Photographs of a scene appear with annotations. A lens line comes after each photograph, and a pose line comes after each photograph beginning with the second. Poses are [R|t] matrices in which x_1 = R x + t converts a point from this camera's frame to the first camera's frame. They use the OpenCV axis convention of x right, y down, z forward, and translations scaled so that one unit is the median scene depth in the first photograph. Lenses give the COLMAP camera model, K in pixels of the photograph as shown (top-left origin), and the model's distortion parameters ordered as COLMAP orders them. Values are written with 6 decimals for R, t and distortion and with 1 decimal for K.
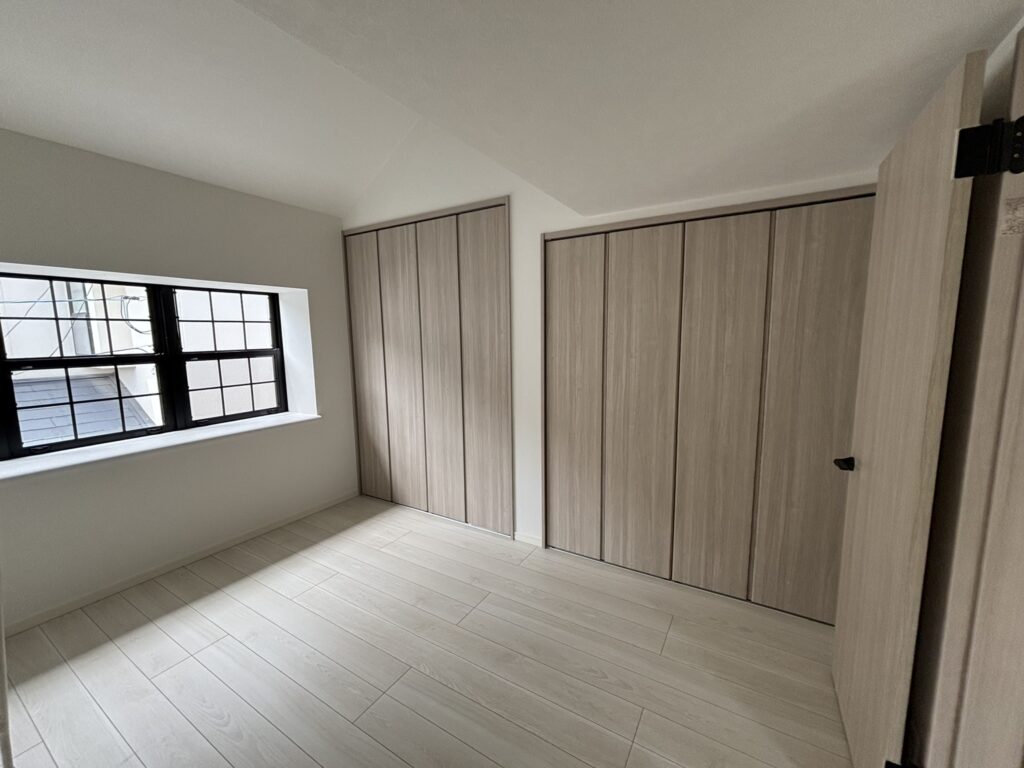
lens RADIAL K [[415.2, 0, 512.0], [0, 415.2, 384.0], [0, 0, 1]] dist [0.018398, 0.000004]
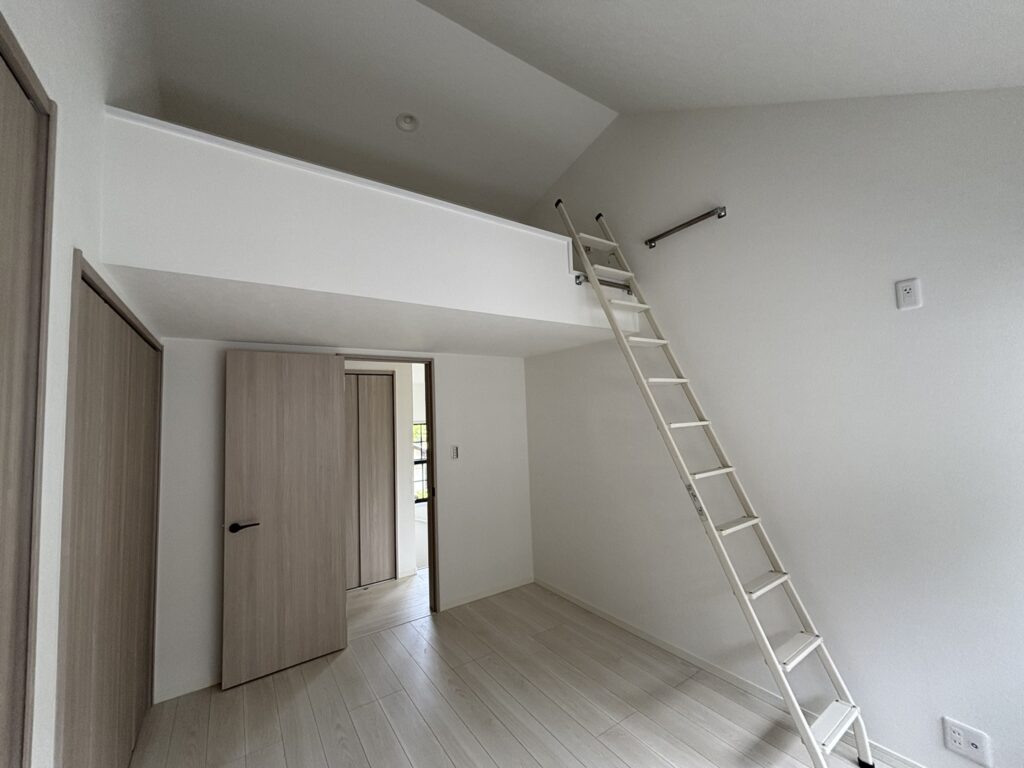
lens RADIAL K [[410.8, 0, 508.8], [0, 410.8, 386.0], [0, 0, 1]] dist [-0.012154, 0.000160]
pose [[-0.910487, 0.073612, 0.406933, -0.383163], [0.098128, 0.994383, 0.039678, -0.142621], [-0.401726, 0.076058, -0.912596, 0.941249]]
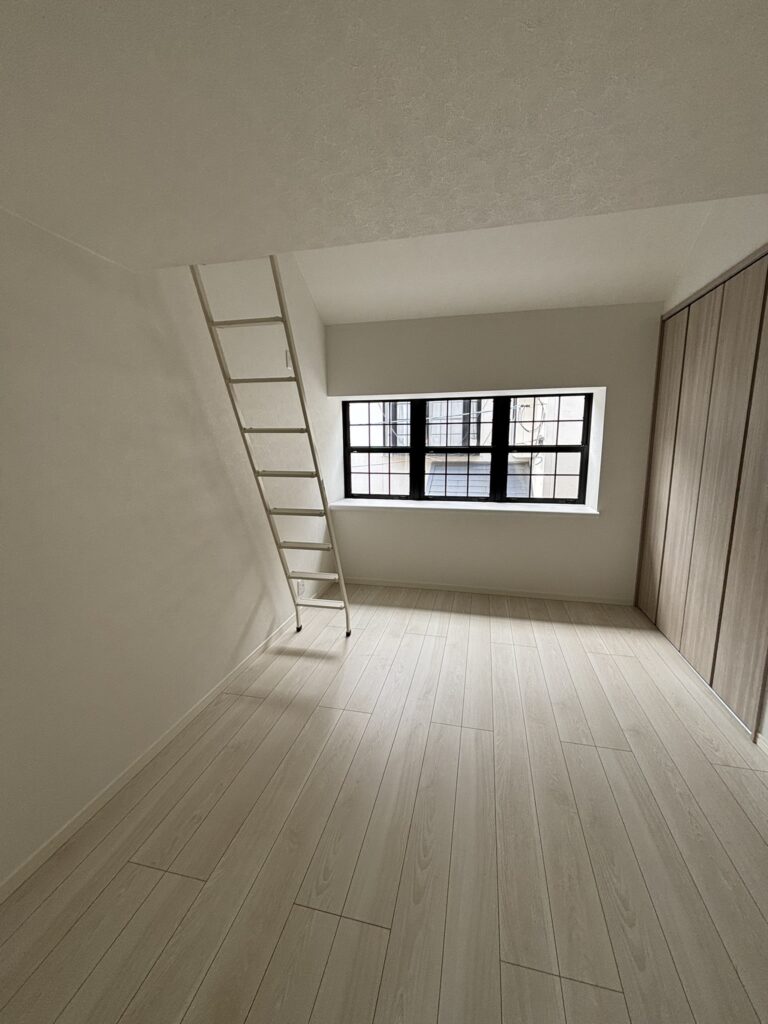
lens RADIAL K [[410.8, 0, 384.0], [0, 410.8, 512.0], [0, 0, 1]] dist [-0.012154, 0.000160]
pose [[0.309211, 0.176603, -0.934452, 0.325226], [-0.112998, 0.982468, 0.148286, -0.015037], [0.944256, 0.059740, 0.323745, 0.190108]]
